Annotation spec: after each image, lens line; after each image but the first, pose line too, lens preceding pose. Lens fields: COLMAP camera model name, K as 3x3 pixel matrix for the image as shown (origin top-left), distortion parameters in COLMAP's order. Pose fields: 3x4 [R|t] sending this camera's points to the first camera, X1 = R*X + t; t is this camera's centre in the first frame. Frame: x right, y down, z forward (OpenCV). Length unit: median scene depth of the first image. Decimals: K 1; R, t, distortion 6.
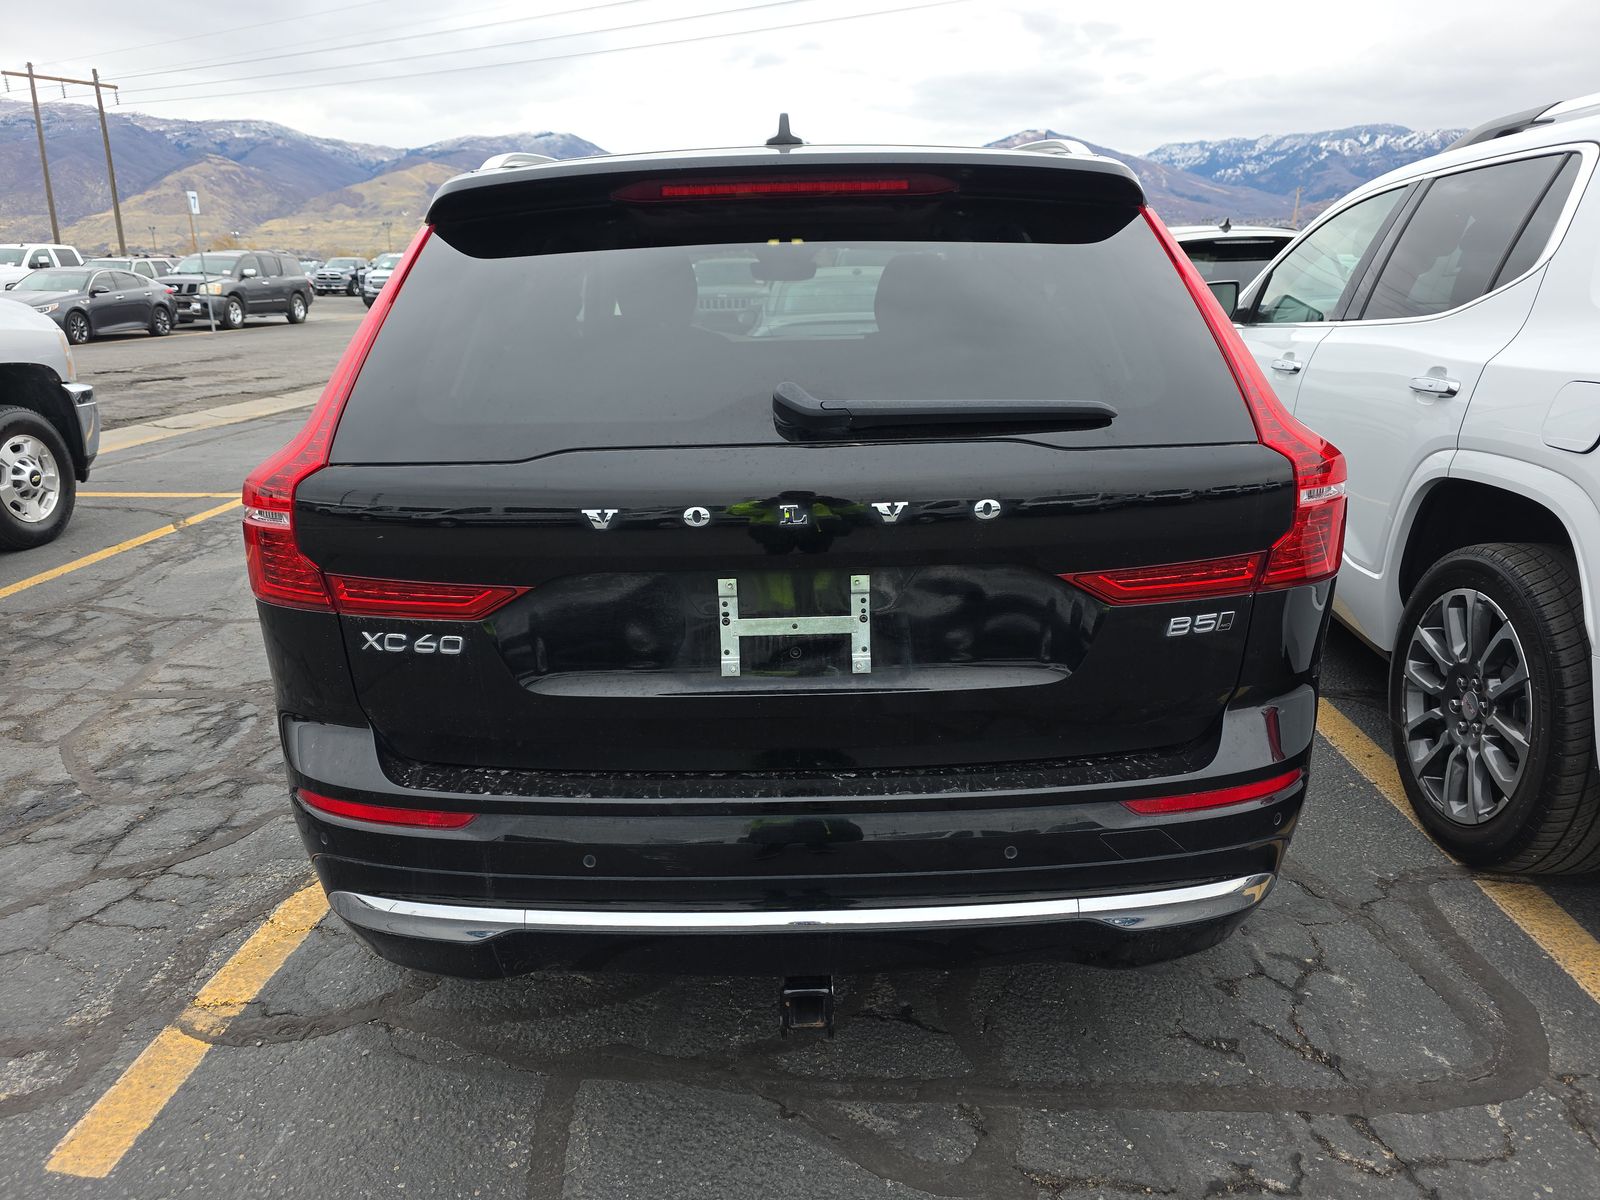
lens RADIAL K [[1083.2, 0, 782.8], [0, 1083.2, 601.7], [0, 0, 1]] dist [0.023855, -0.023126]
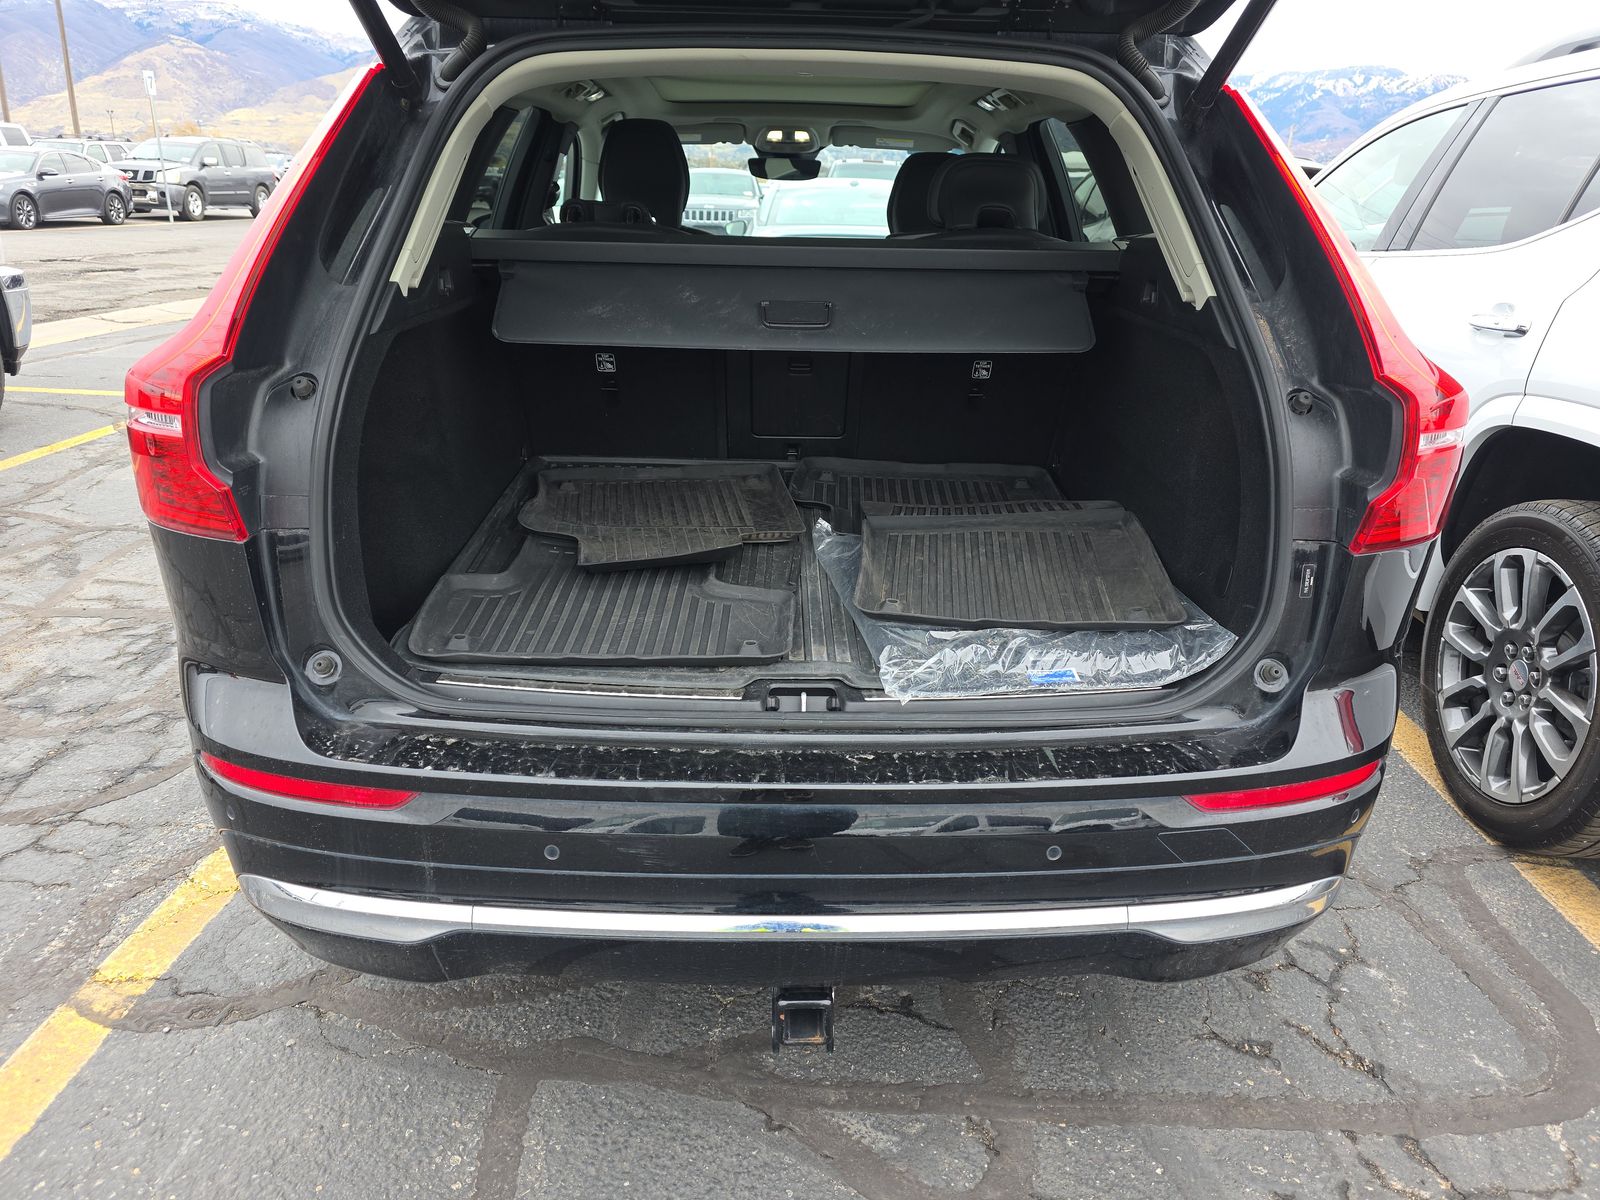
lens RADIAL K [[1083.2, 0, 800.8], [0, 1083.2, 588.9], [0, 0, 1]] dist [0.023855, -0.023126]
pose [[0.998705, 0.031321, 0.040086, -0.021951], [-0.033563, 0.997837, 0.056521, -0.012596], [-0.038229, -0.057793, 0.997596, 0.140967]]
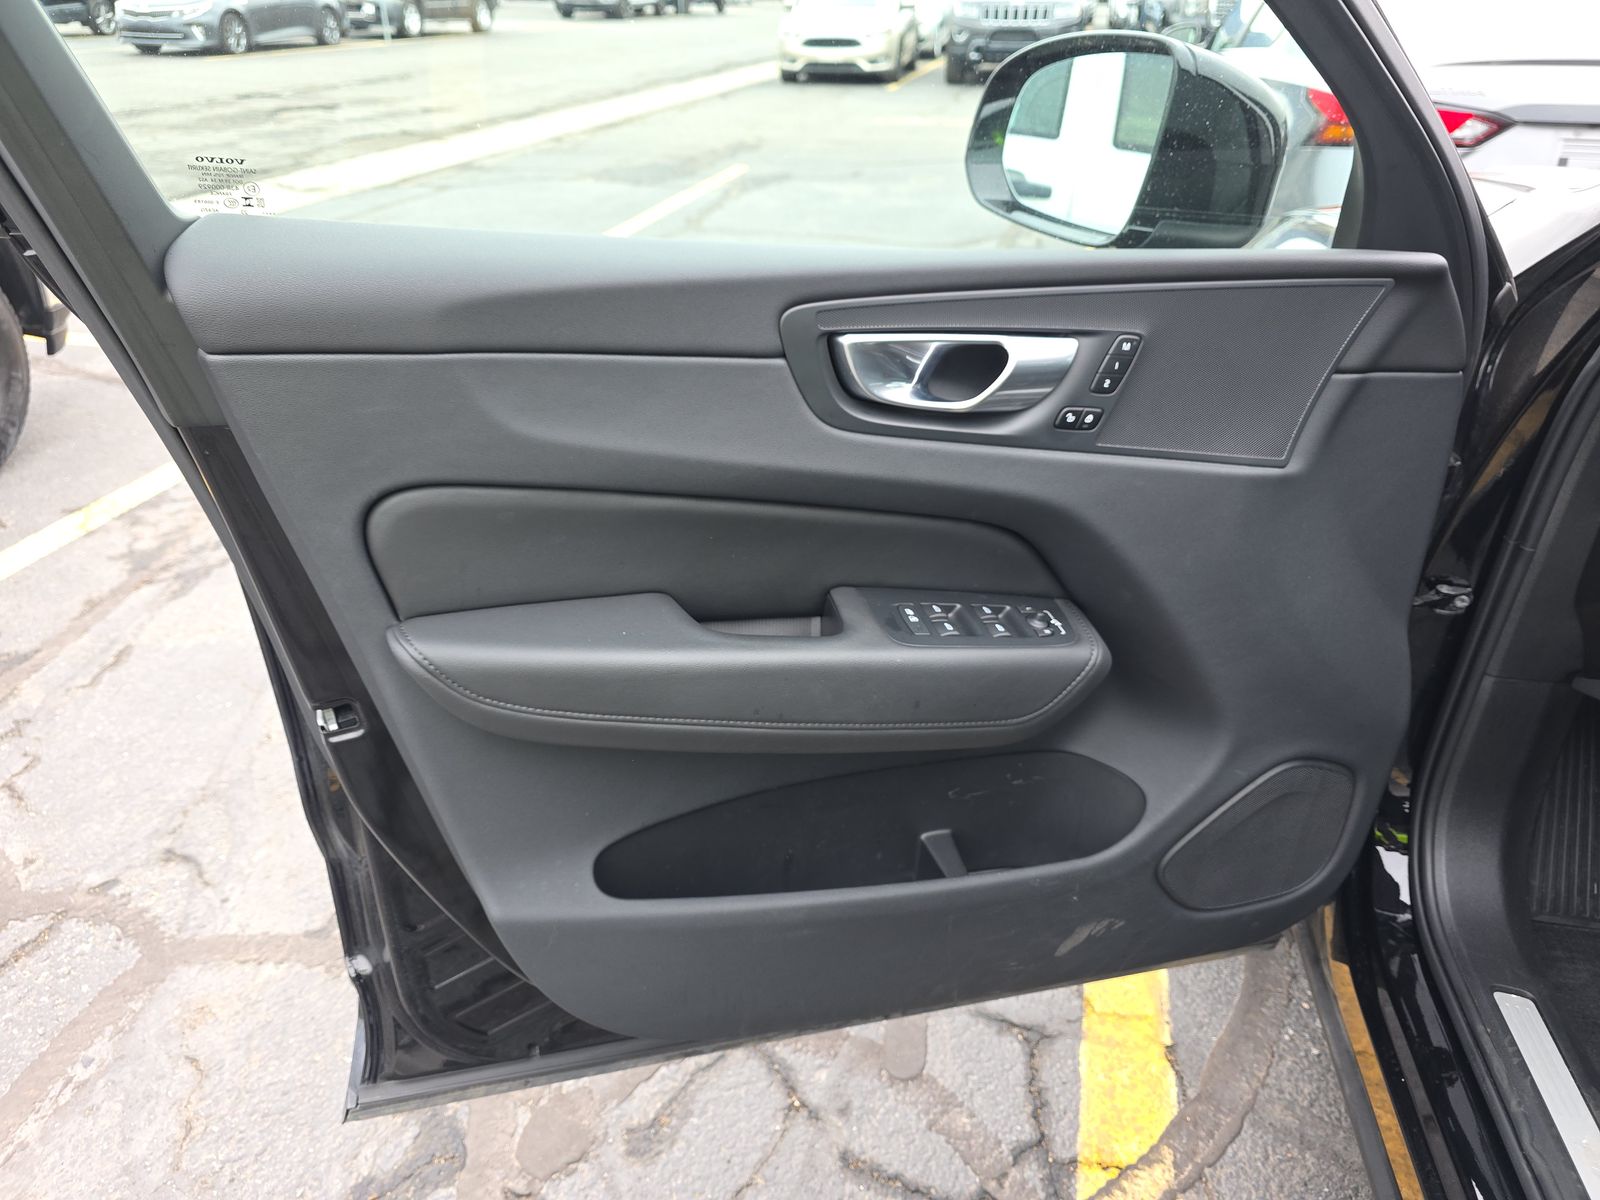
lens RADIAL K [[1083.2, 0, 797.2], [0, 1083.2, 603.3], [0, 0, 1]] dist [0.023855, -0.023126]
pose [[0.986369, 0.092513, -0.136082, -0.665071], [-0.059719, 0.971866, 0.227838, -0.456083], [0.153332, -0.216605, 0.964143, 1.744171]]
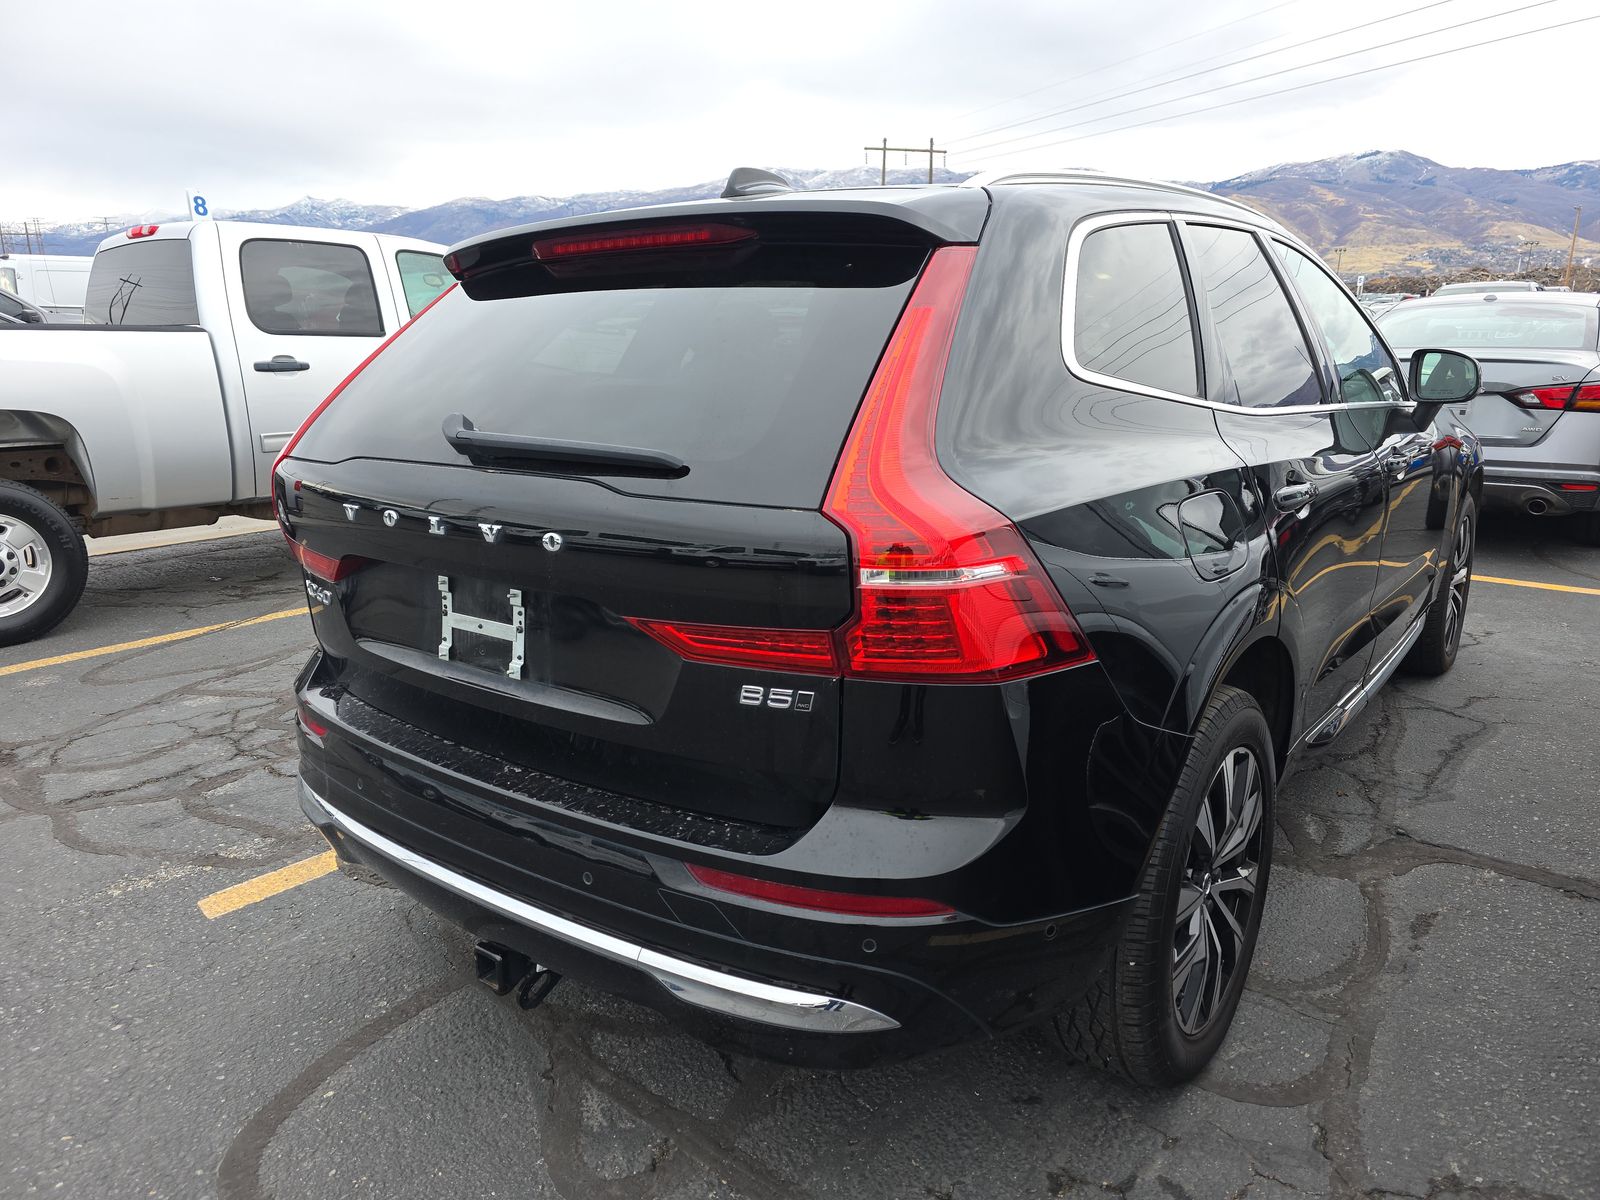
lens RADIAL K [[1083.2, 0, 789.7], [0, 1083.2, 600.1], [0, 0, 1]] dist [0.023855, -0.023126]
pose [[0.786980, 0.150816, -0.598261, 0.755619], [-0.168336, 0.985361, 0.026962, -0.071903], [0.593570, 0.079490, 0.800847, 0.215795]]
